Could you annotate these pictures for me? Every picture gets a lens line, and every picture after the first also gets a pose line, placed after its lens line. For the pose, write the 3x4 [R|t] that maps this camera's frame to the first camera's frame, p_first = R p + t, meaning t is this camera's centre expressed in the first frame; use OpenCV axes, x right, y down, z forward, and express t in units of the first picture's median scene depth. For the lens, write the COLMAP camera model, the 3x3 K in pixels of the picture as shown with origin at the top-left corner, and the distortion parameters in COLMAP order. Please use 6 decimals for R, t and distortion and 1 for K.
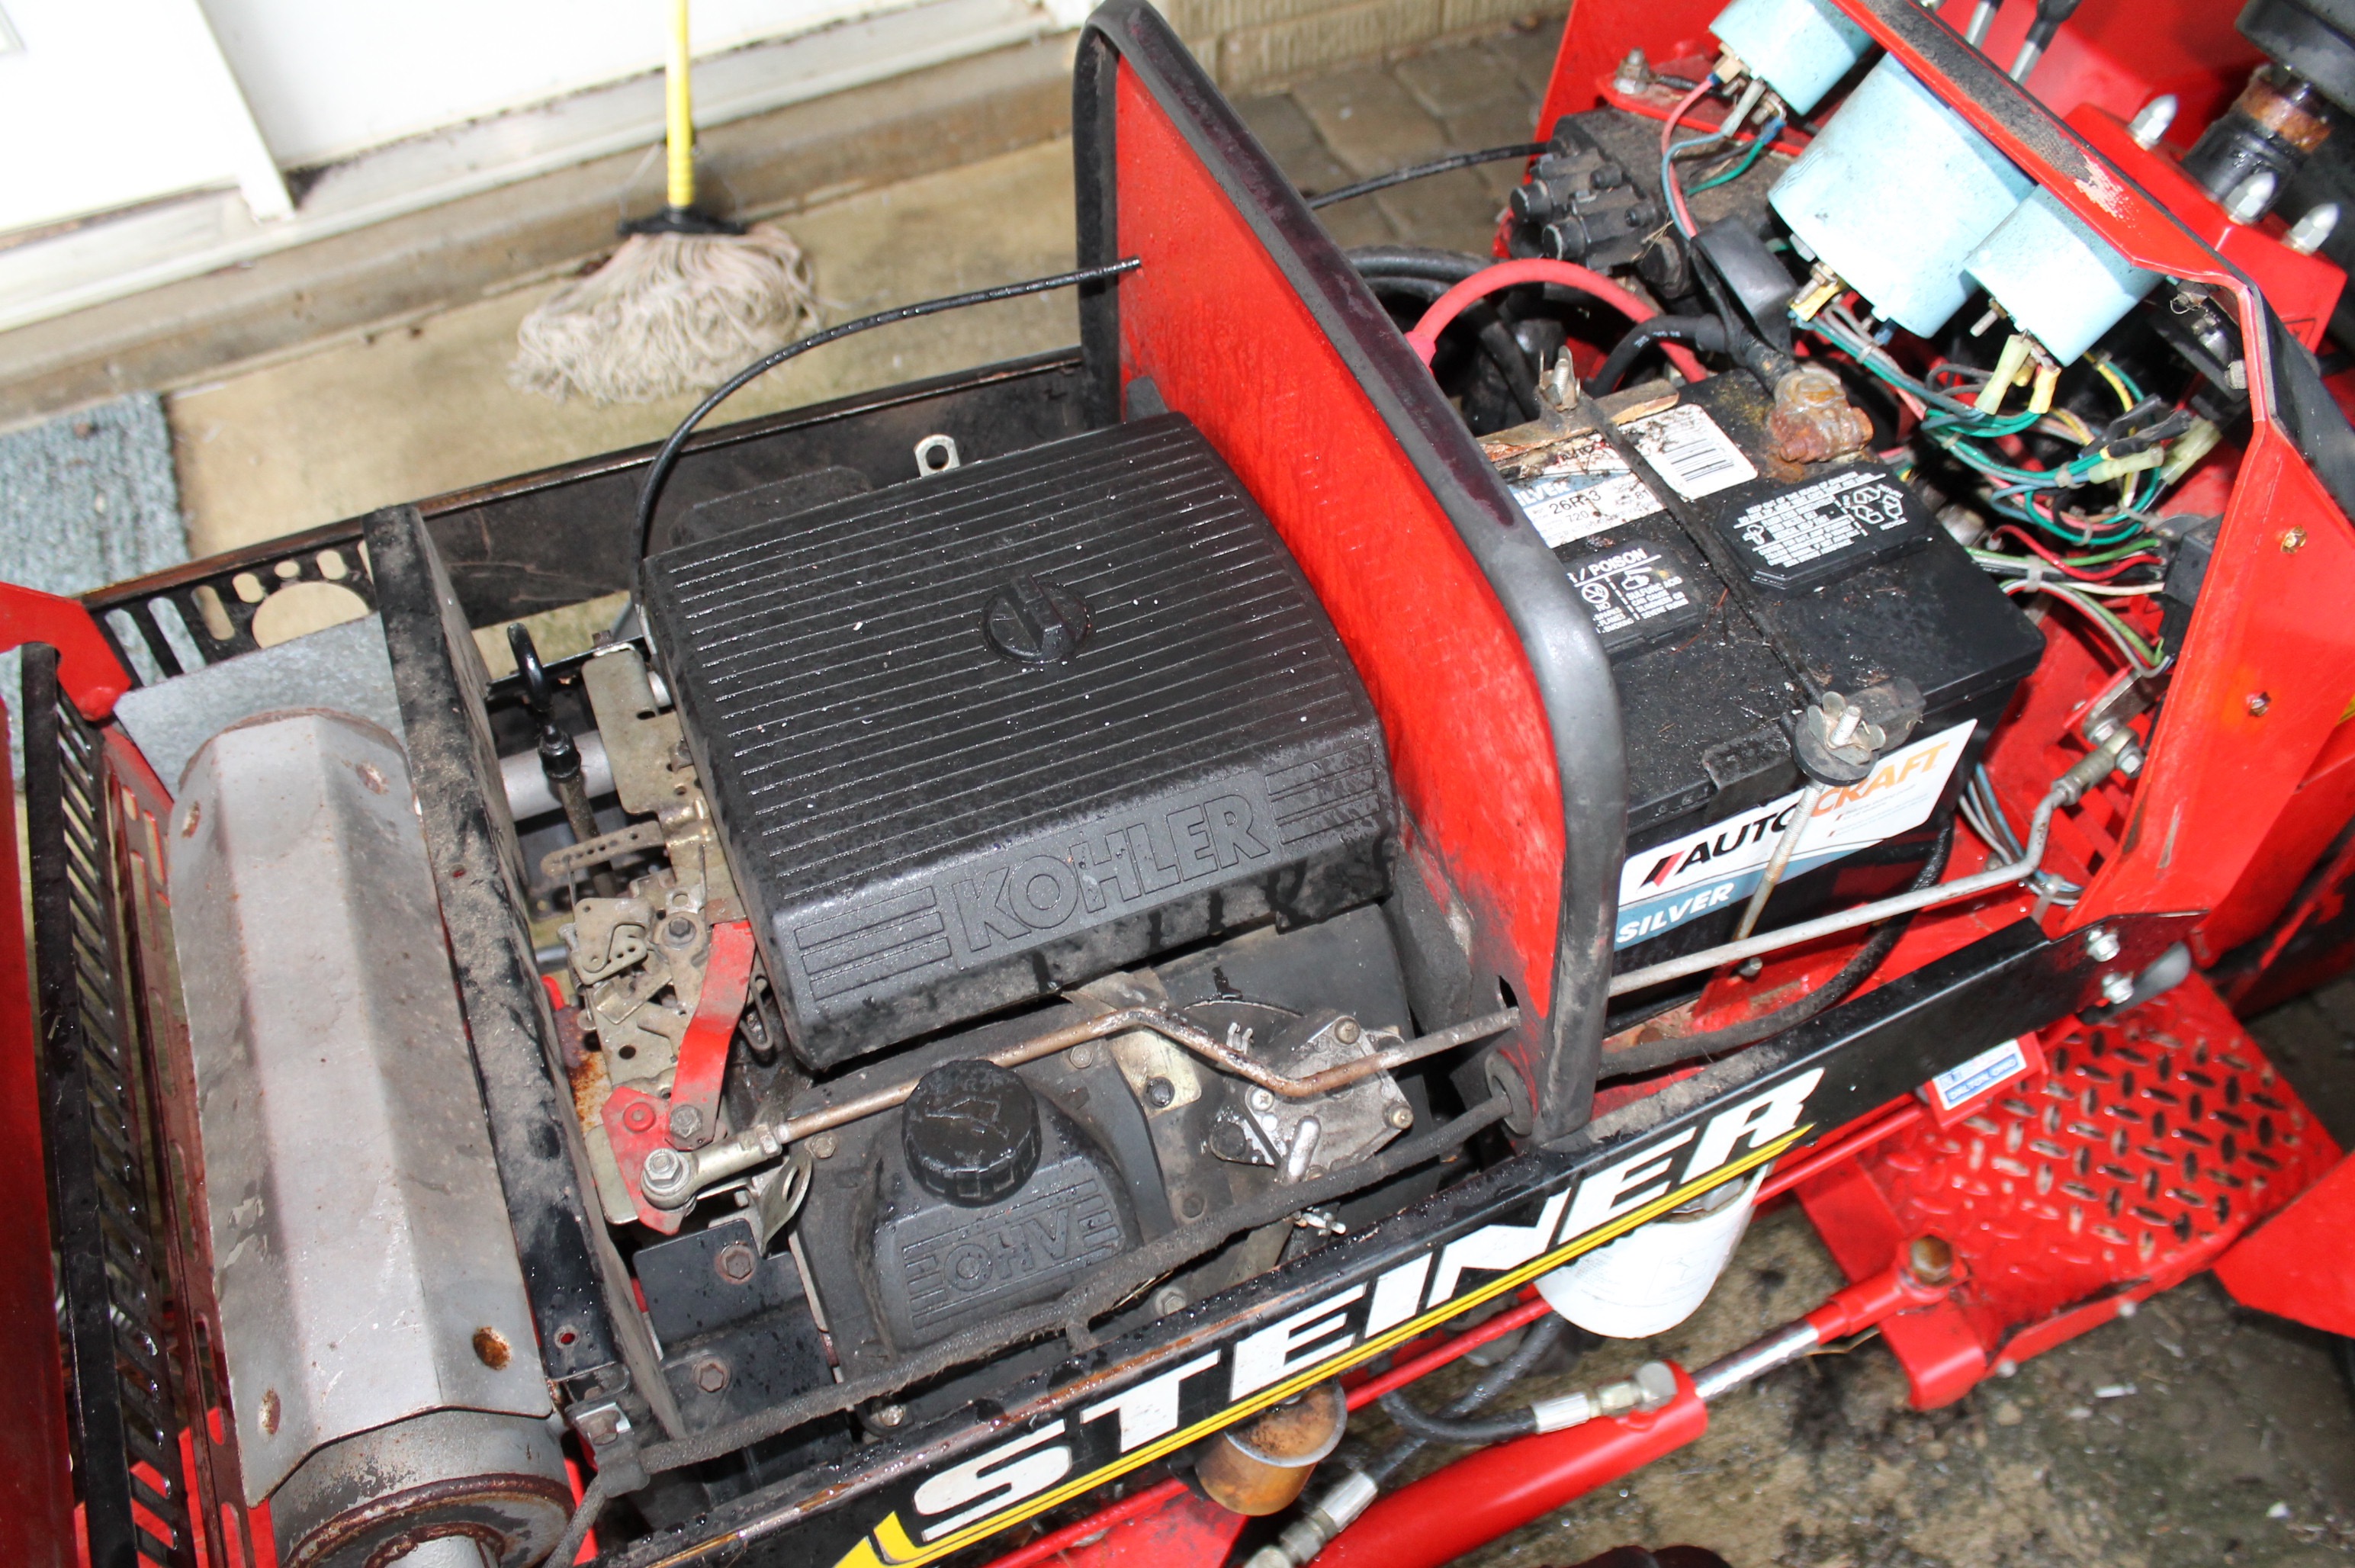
lens RADIAL K [[1966.9, 0, 1183.4], [0, 1966.9, 775.5], [0, 0, 1]] dist [-0.171741, 0.144875]
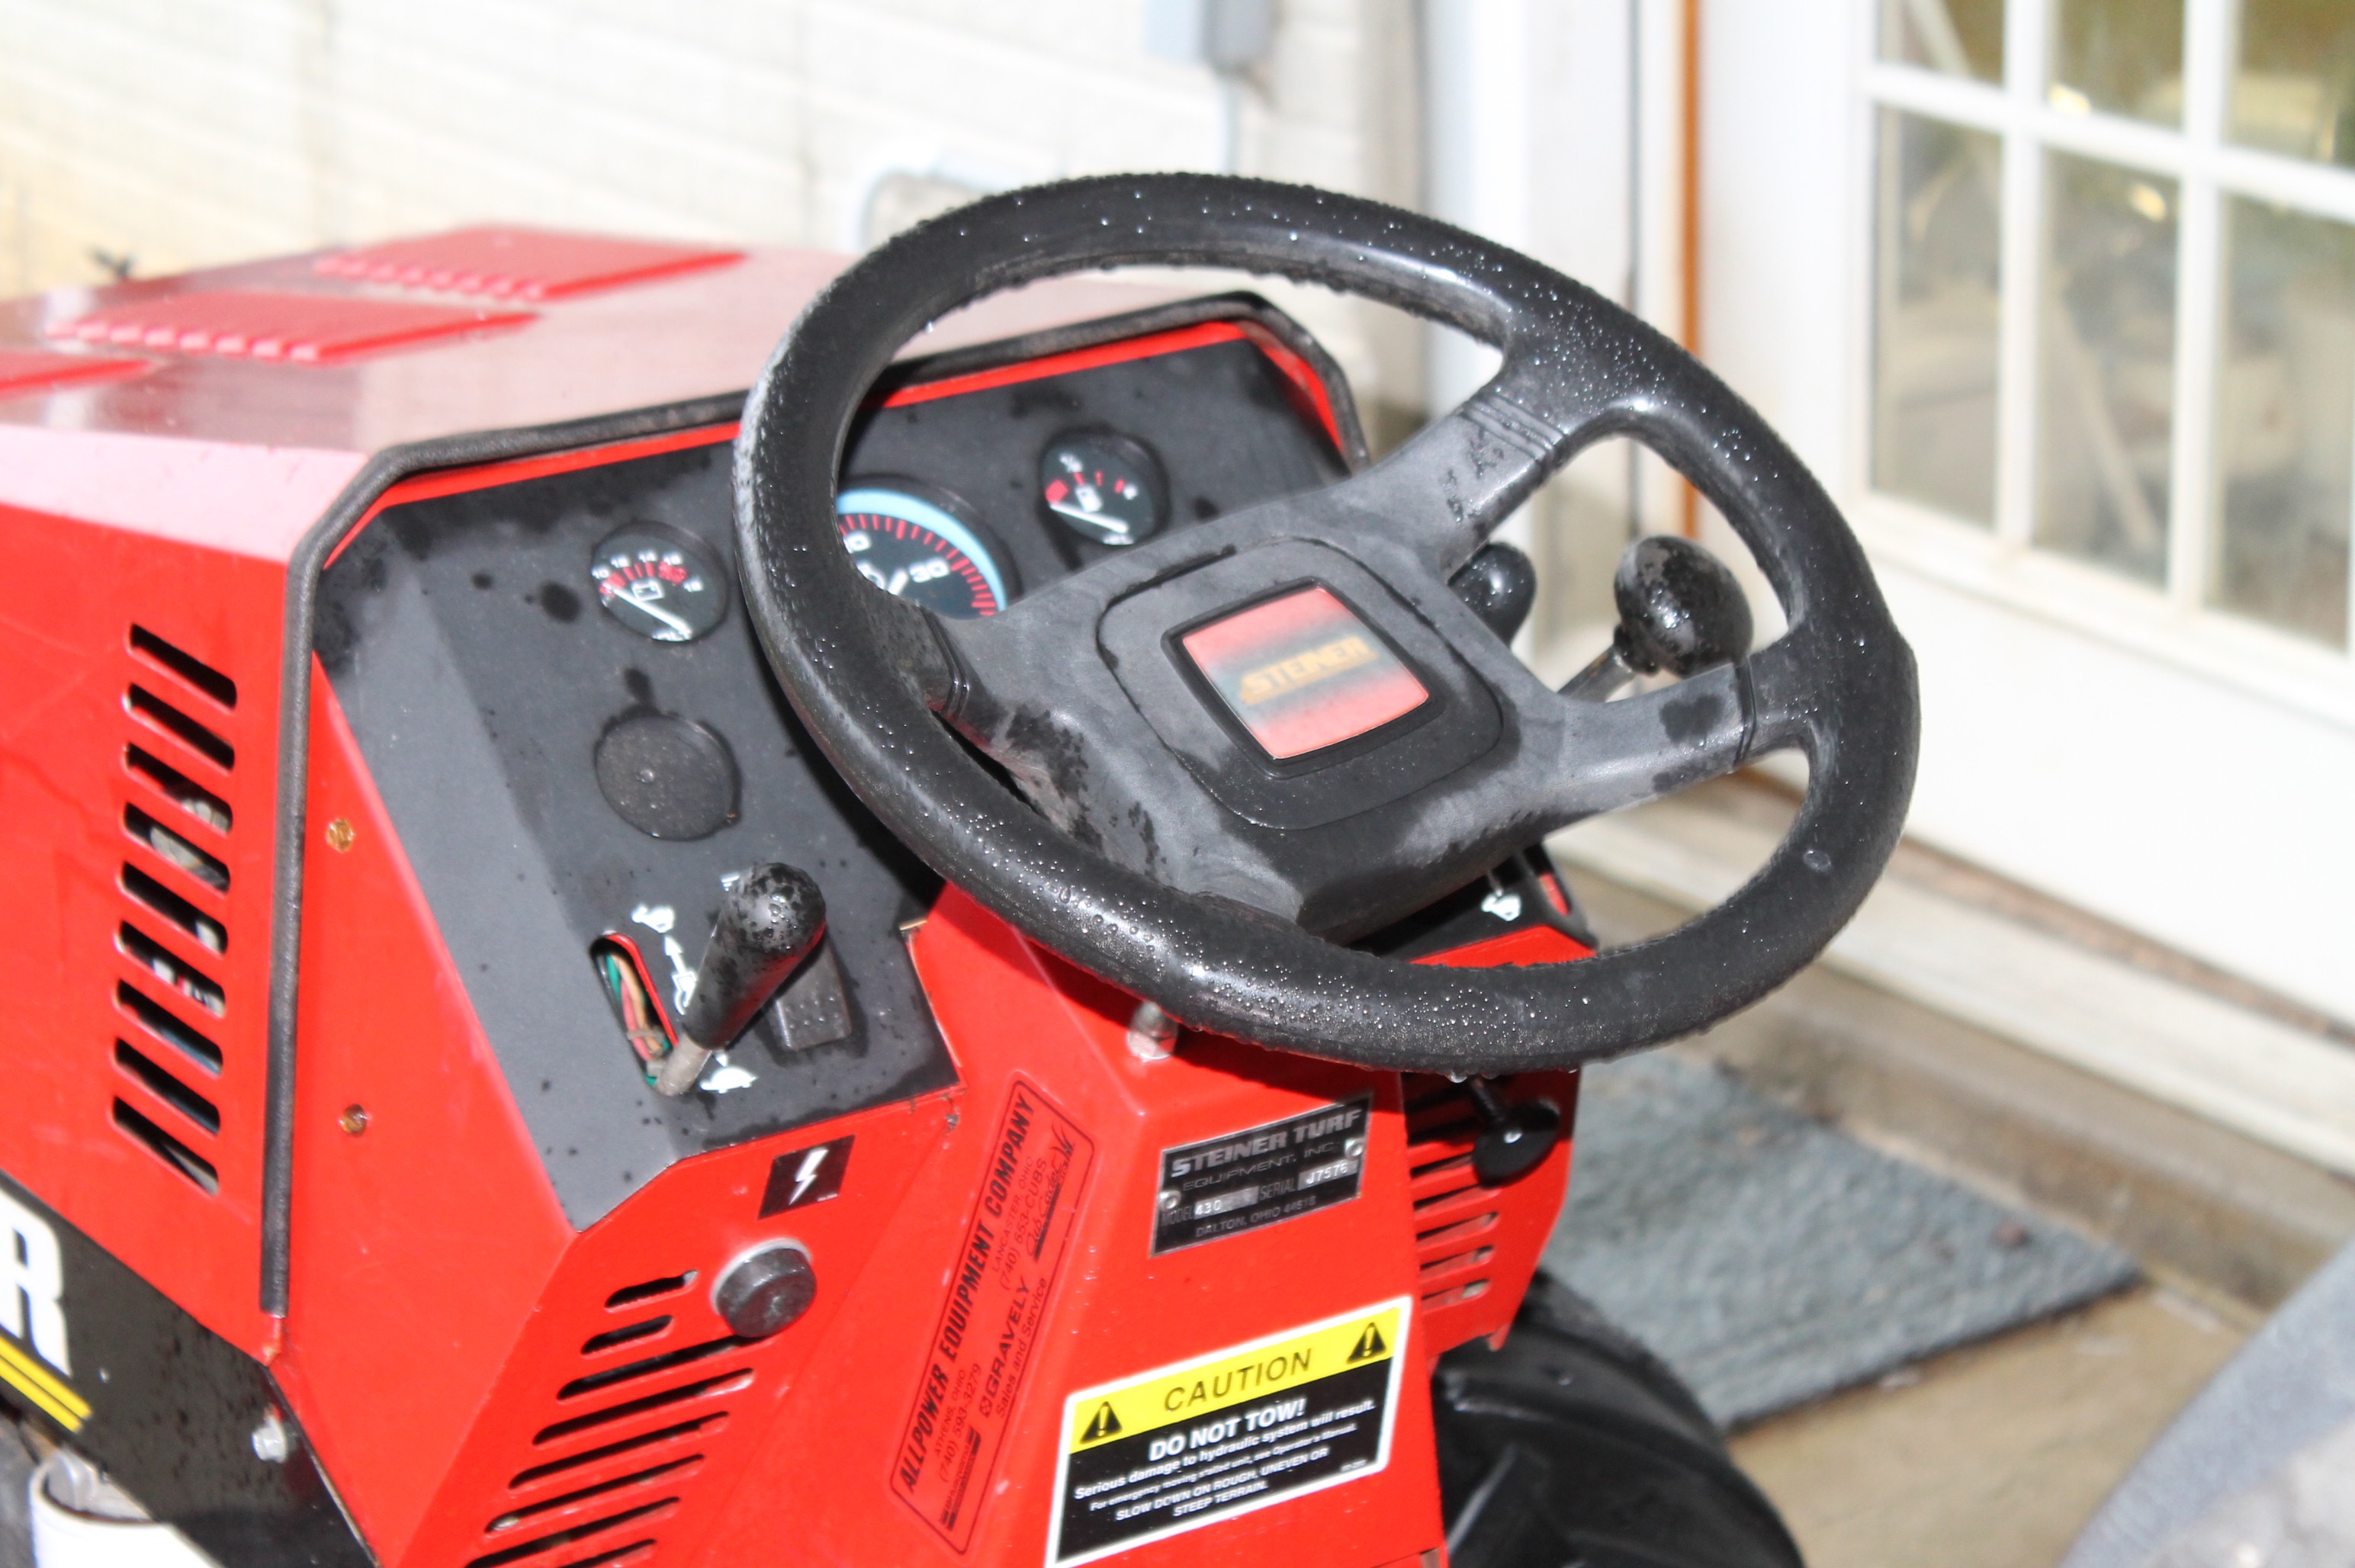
lens RADIAL K [[5663.5, 0, 1177.5], [0, 5663.5, 784.0], [0, 0, 1]] dist [0.049549, 0.077002]
pose [[0.196020, 0.327642, -0.924244, 1.493219], [-0.765297, 0.640416, 0.064716, -0.293180], [0.613104, 0.694636, 0.376278, 0.104233]]
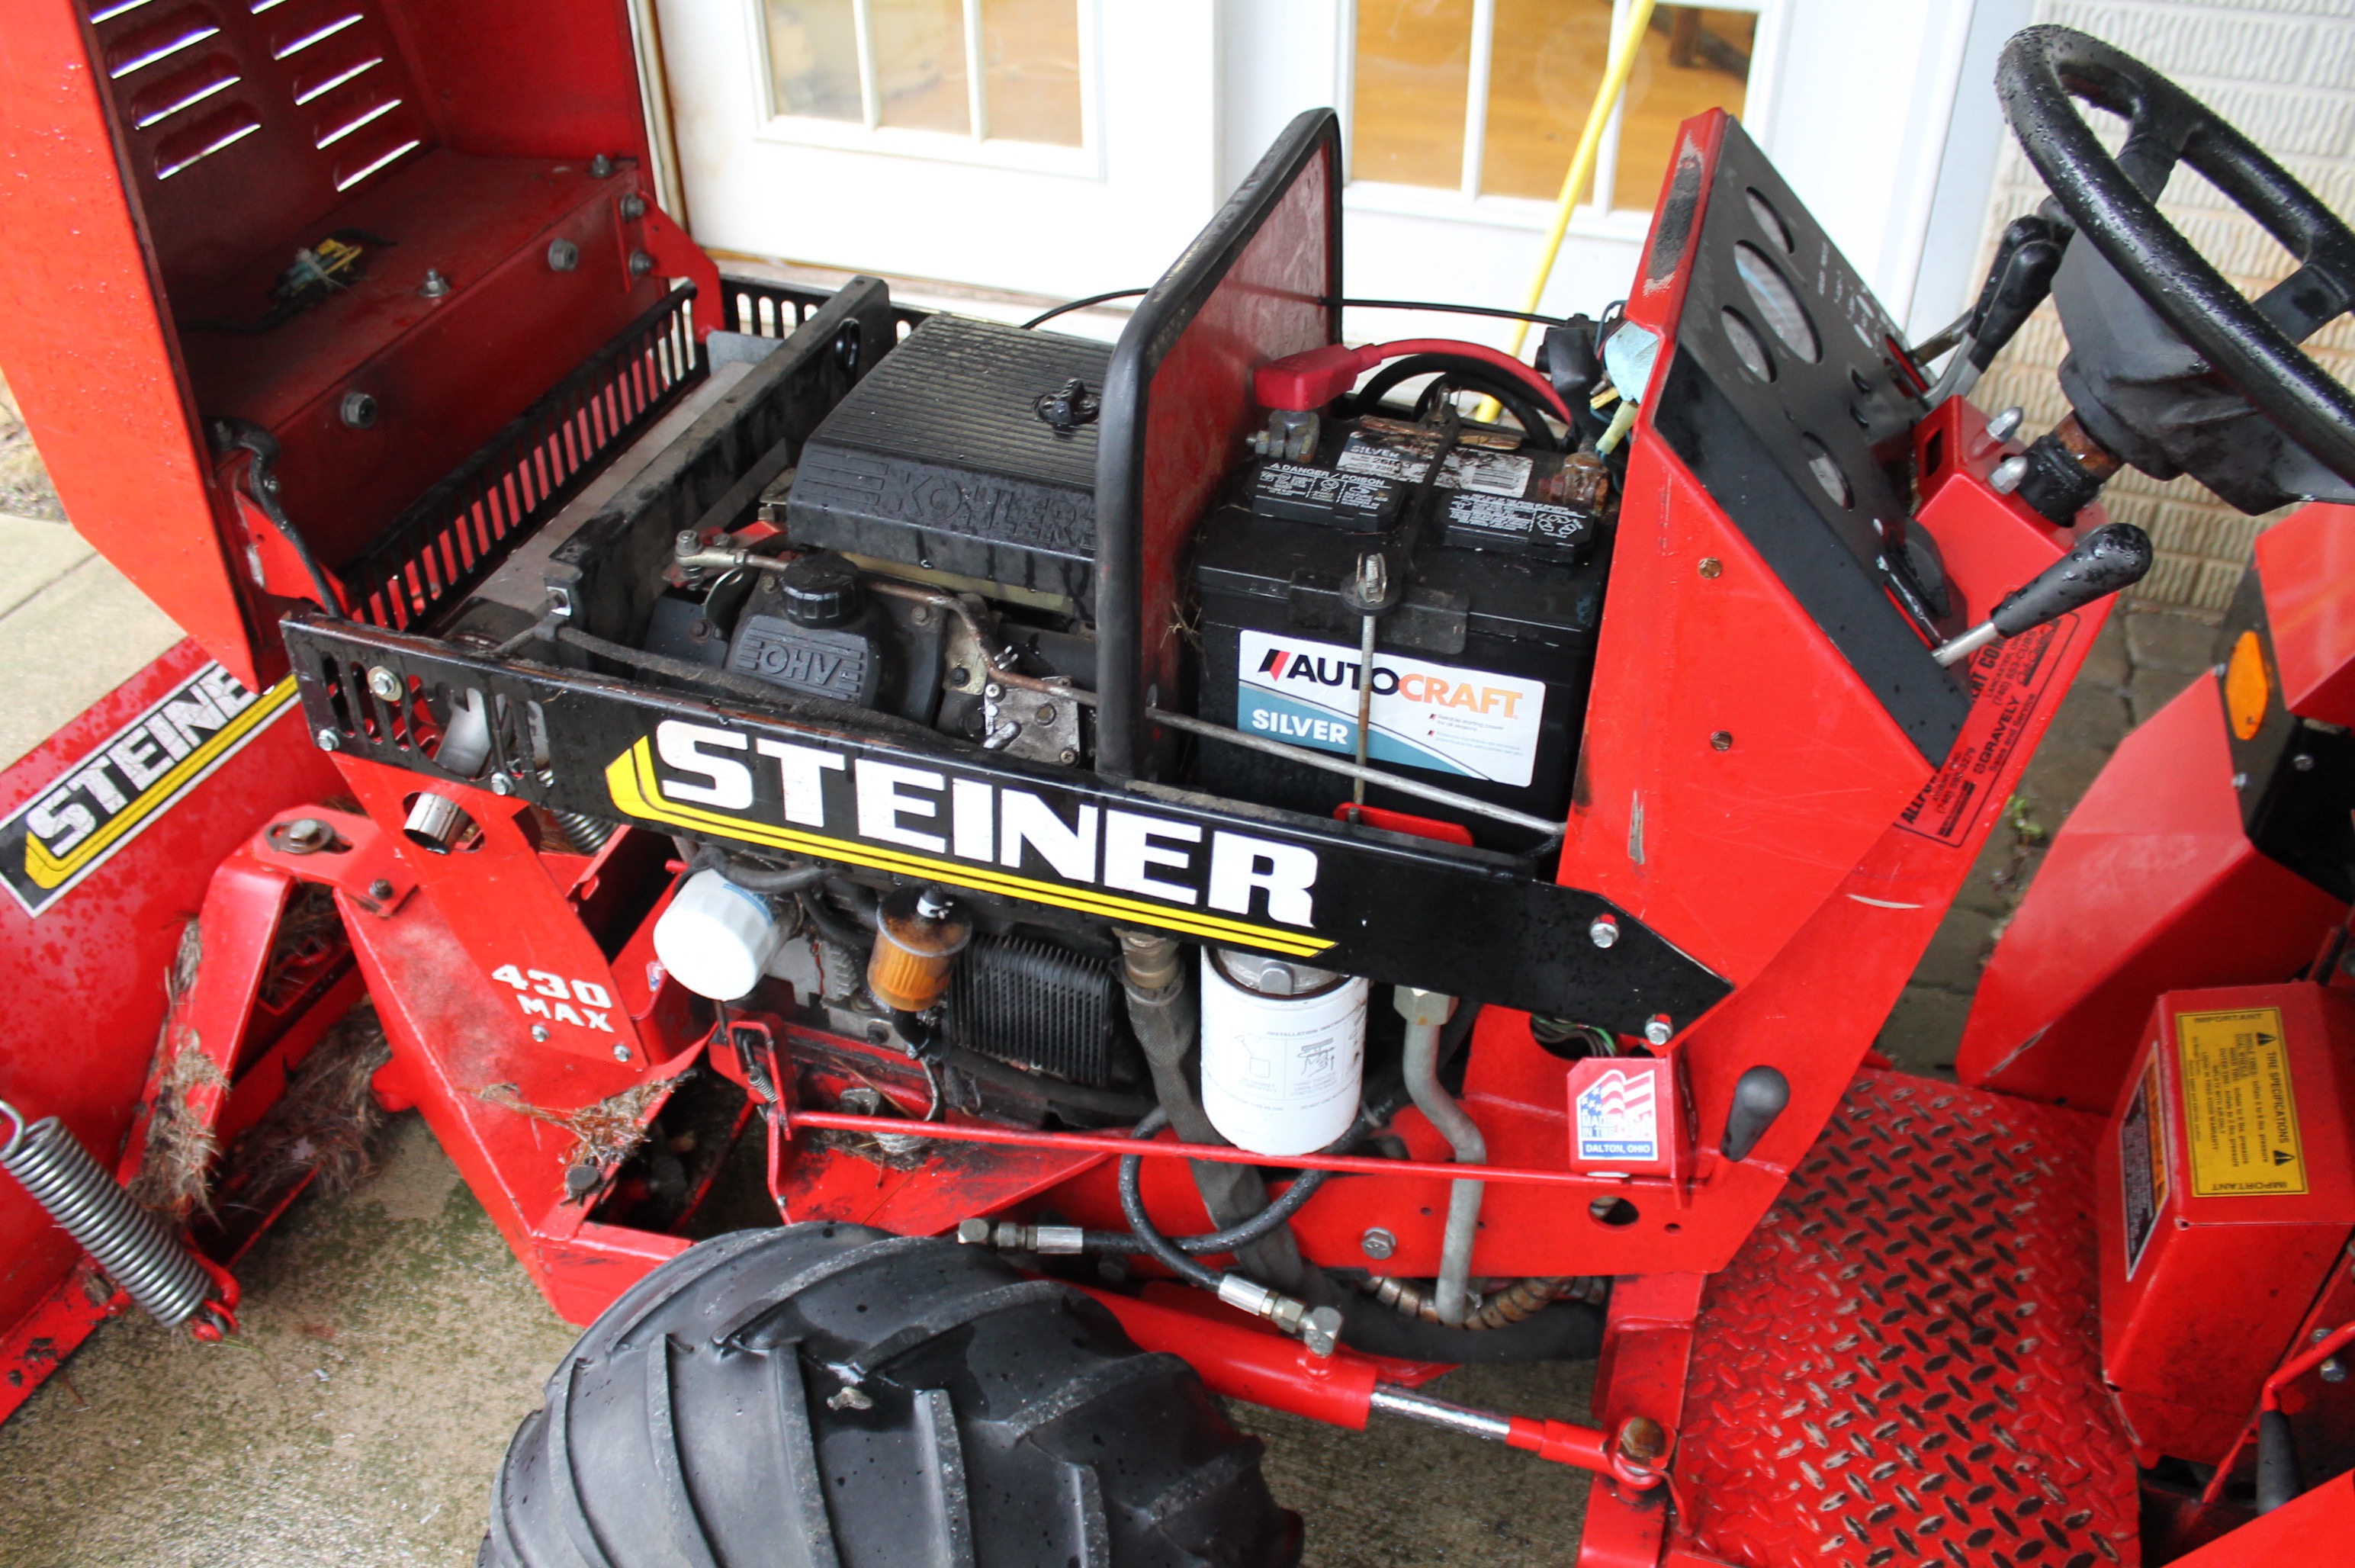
lens RADIAL K [[1966.9, 0, 1183.4], [0, 1966.9, 775.5], [0, 0, 1]] dist [-0.171741, 0.144875]
pose [[0.763847, 0.411615, -0.497103, 0.496523], [-0.522928, 0.846143, -0.102899, 0.158251], [0.378265, 0.338548, 0.861569, -0.126299]]
